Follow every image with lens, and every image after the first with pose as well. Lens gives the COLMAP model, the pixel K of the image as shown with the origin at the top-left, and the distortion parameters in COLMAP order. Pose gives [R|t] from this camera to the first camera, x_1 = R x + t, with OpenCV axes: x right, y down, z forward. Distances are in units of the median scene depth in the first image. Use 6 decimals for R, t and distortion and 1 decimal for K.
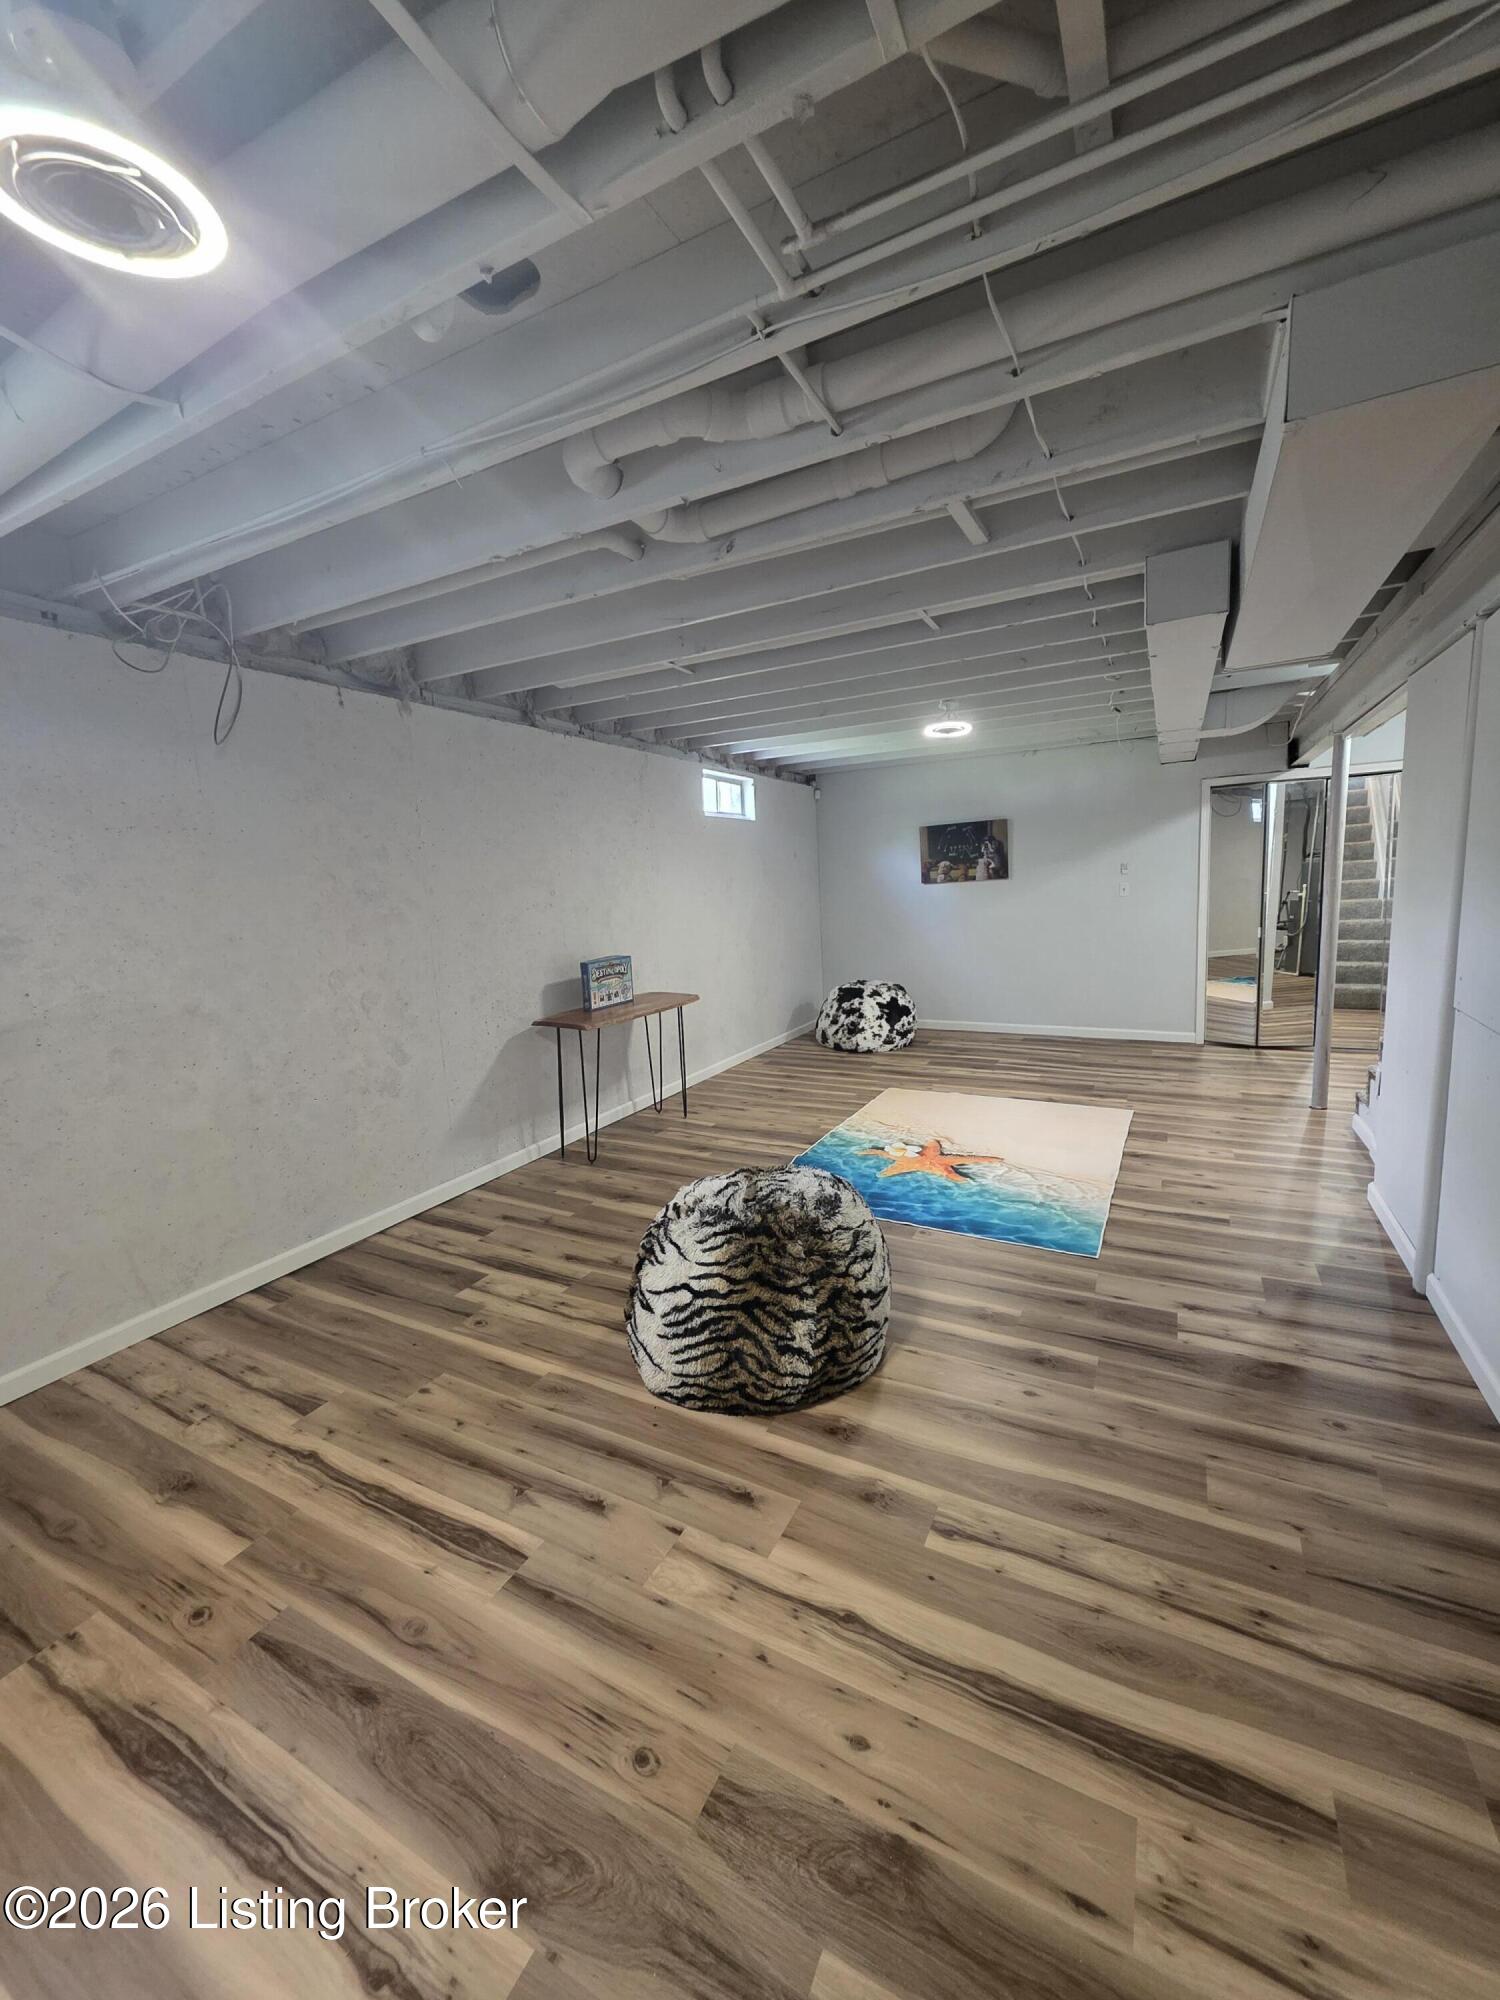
lens RADIAL K [[795.2, 0, 748.7], [0, 795.2, 987.3], [0, 0, 1]] dist [0.002233, 0.001001]
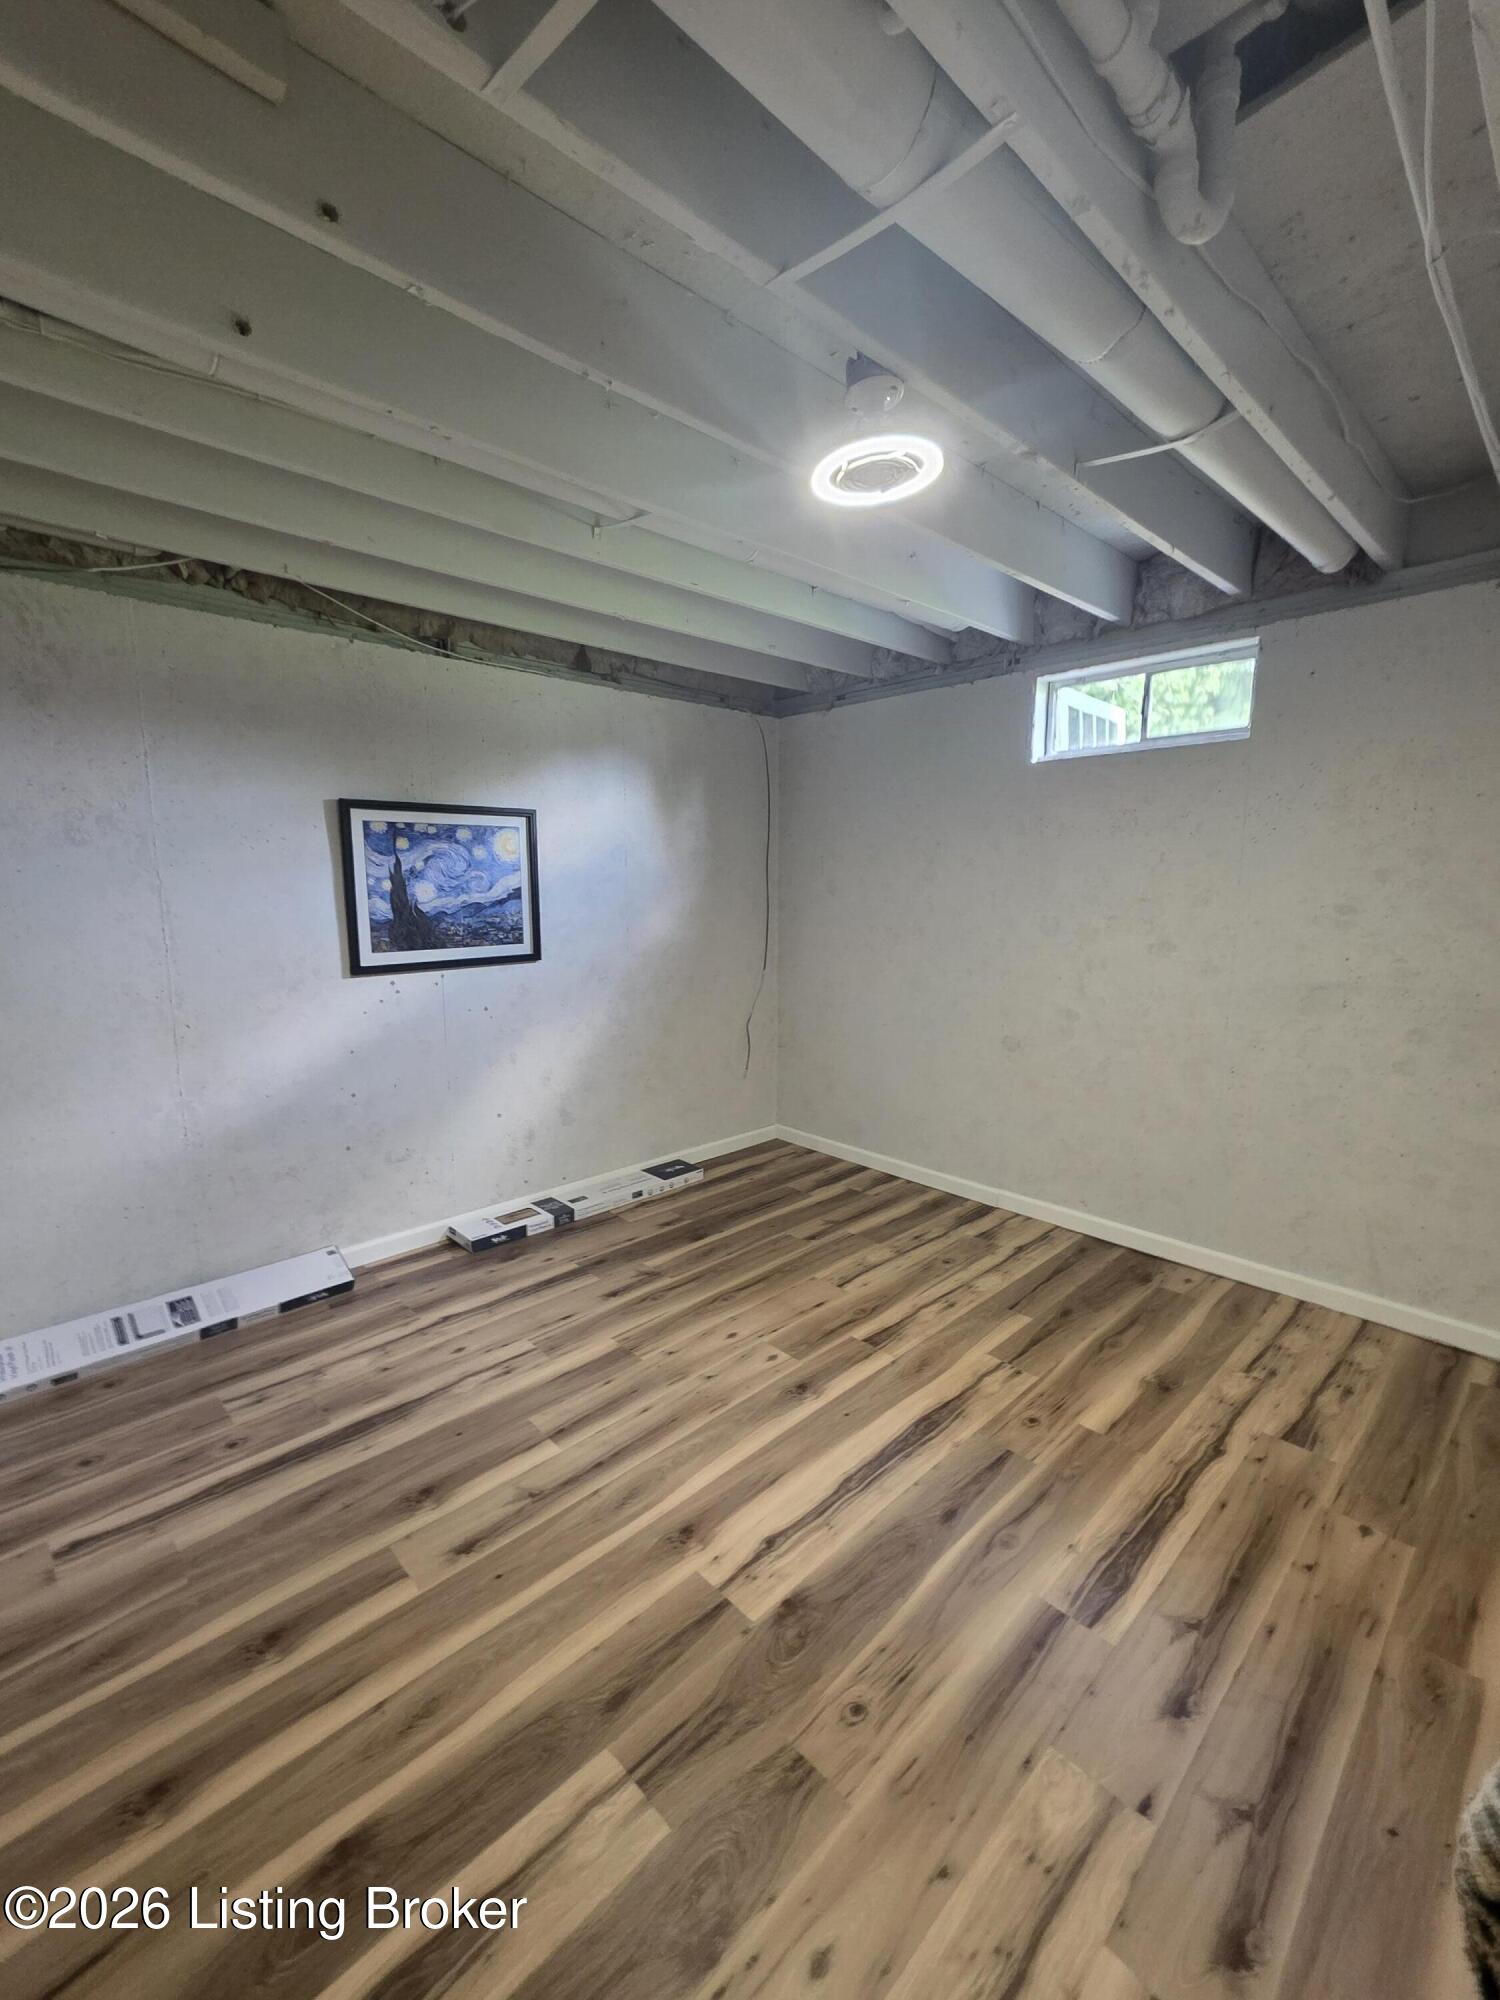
lens RADIAL K [[795.2, 0, 748.7], [0, 795.2, 987.3], [0, 0, 1]] dist [0.002233, 0.001001]
pose [[-0.277775, 0.177089, -0.944183, 0.440815], [-0.115356, 0.969601, 0.215793, -0.124933], [0.953695, 0.168859, -0.248903, 0.552543]]
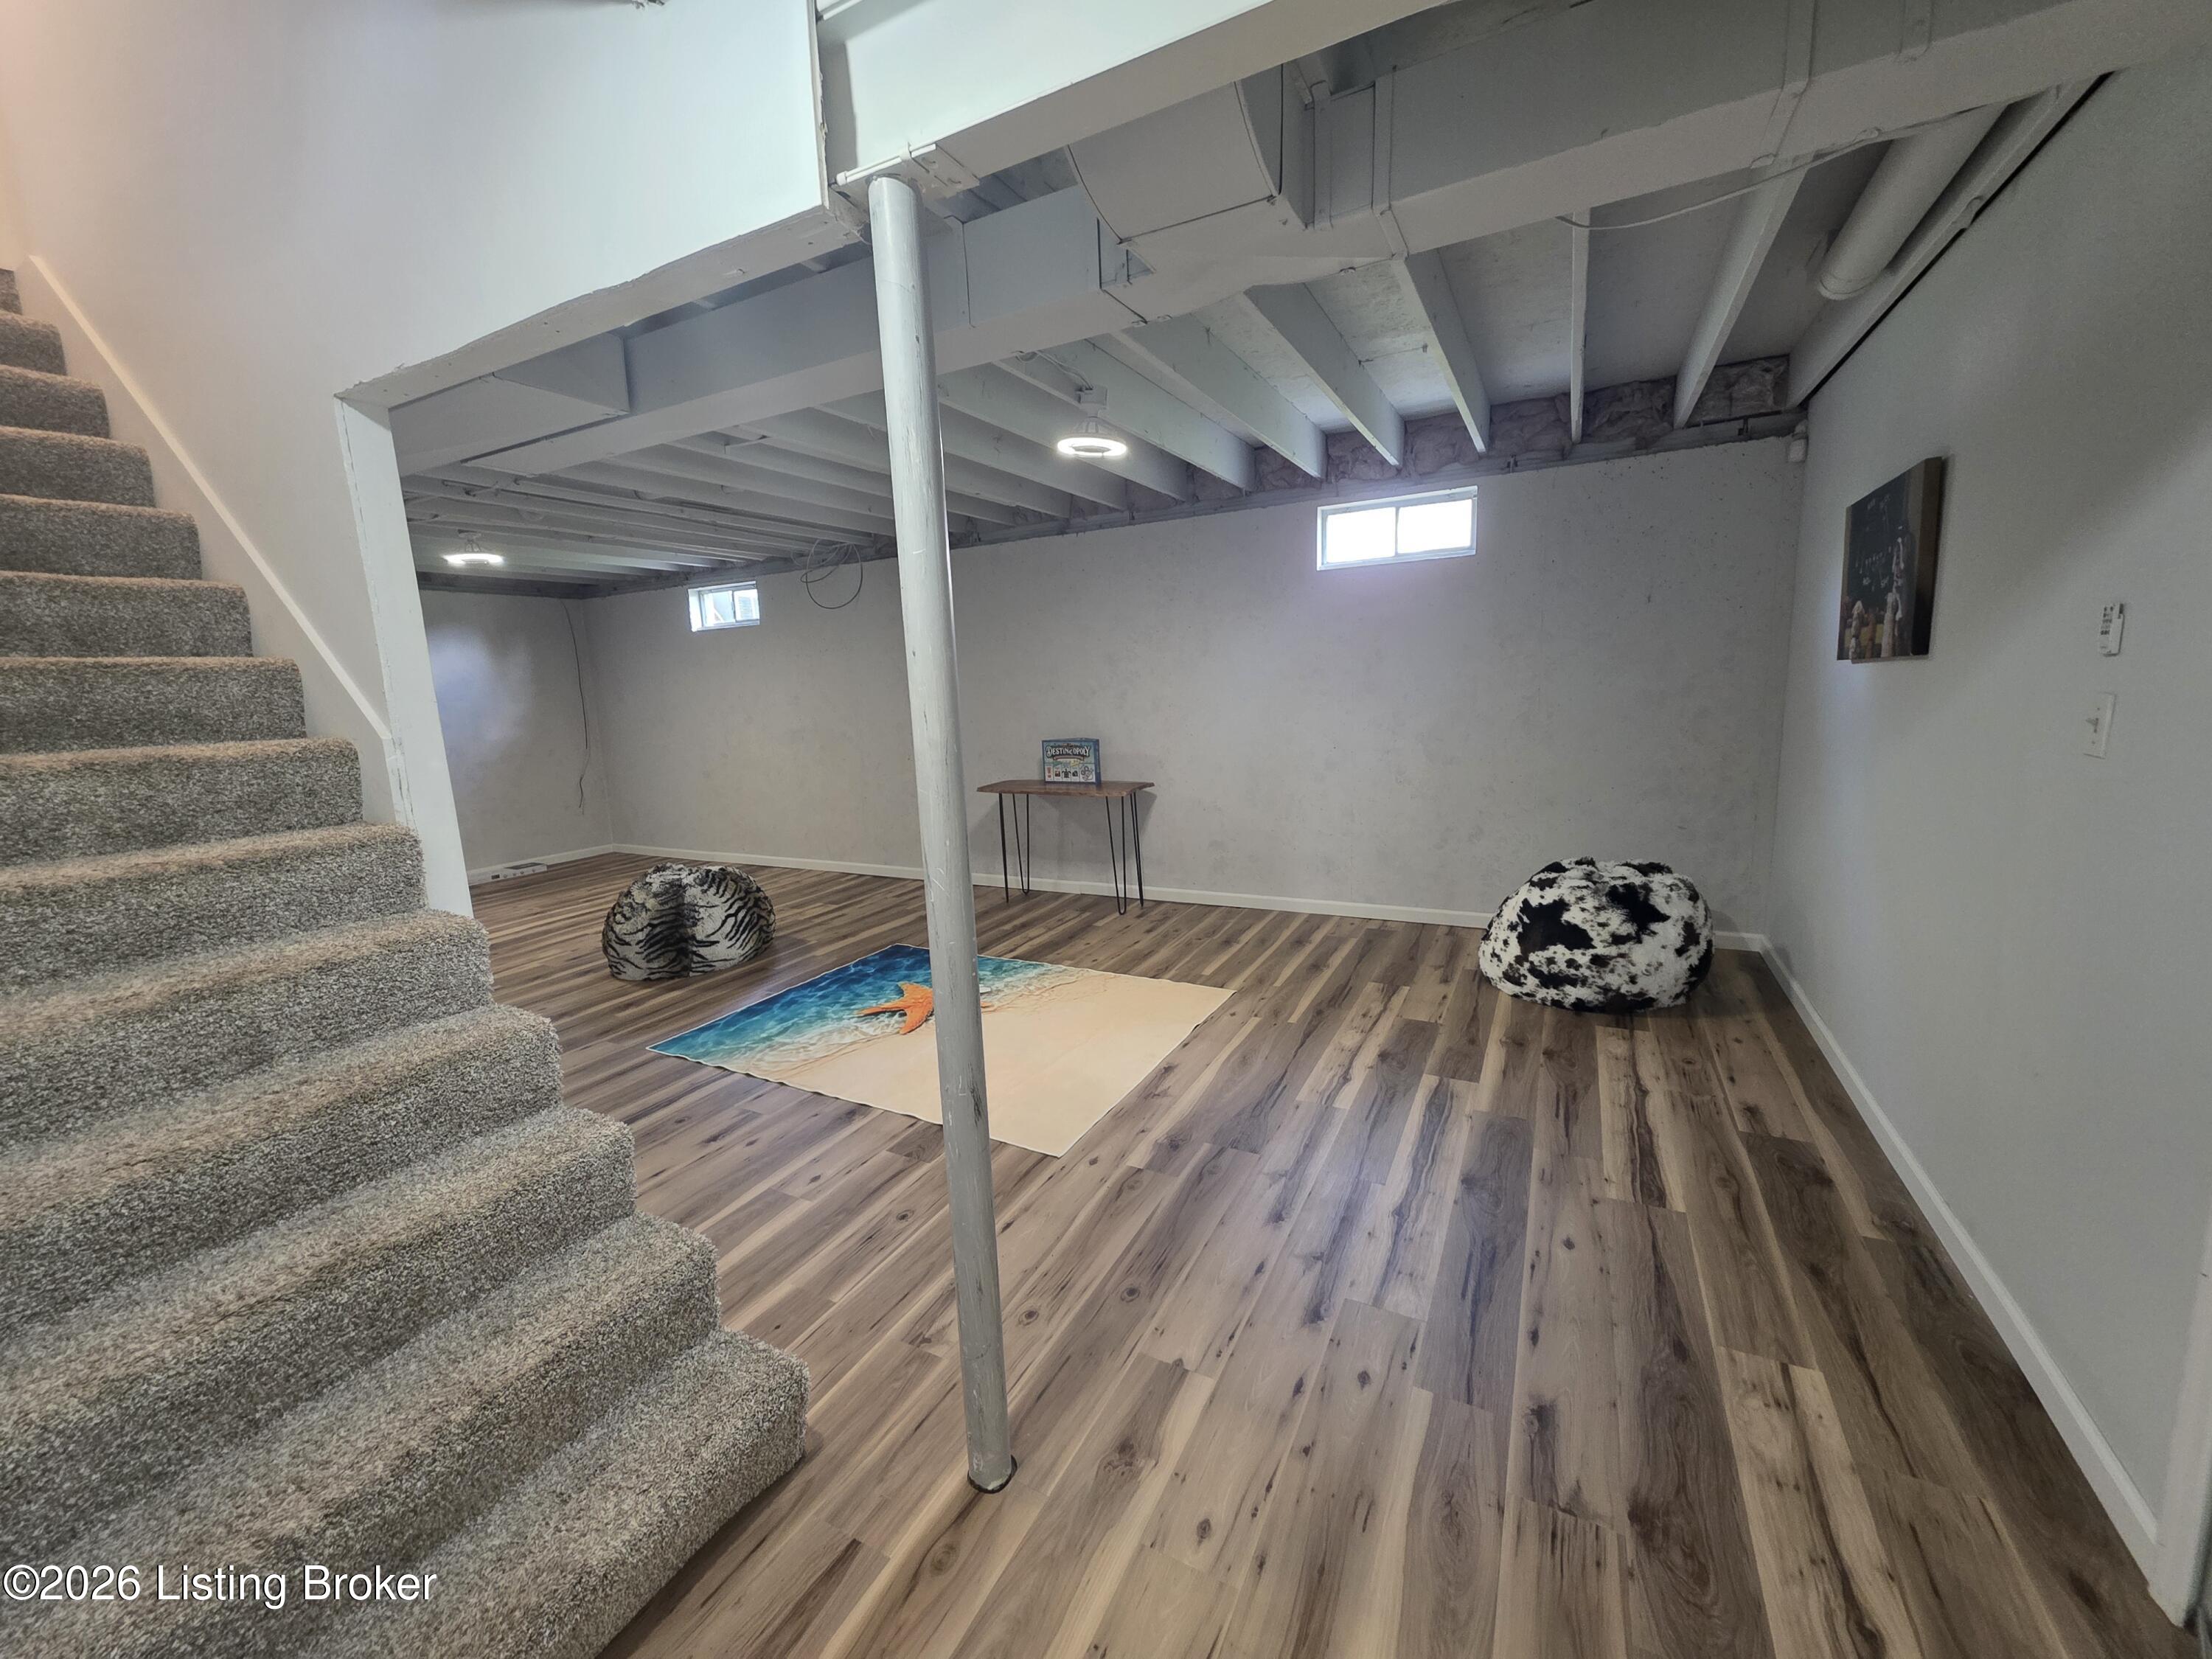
lens RADIAL K [[879.4, 0, 1097.4], [0, 879.4, 817.0], [0, 0, 1]] dist [0.002233, 0.001001]
pose [[0.002164, 0.204711, -0.978820, 2.634997], [-0.085829, 0.975248, 0.203774, -0.466980], [0.996308, 0.083570, 0.019681, 2.630036]]
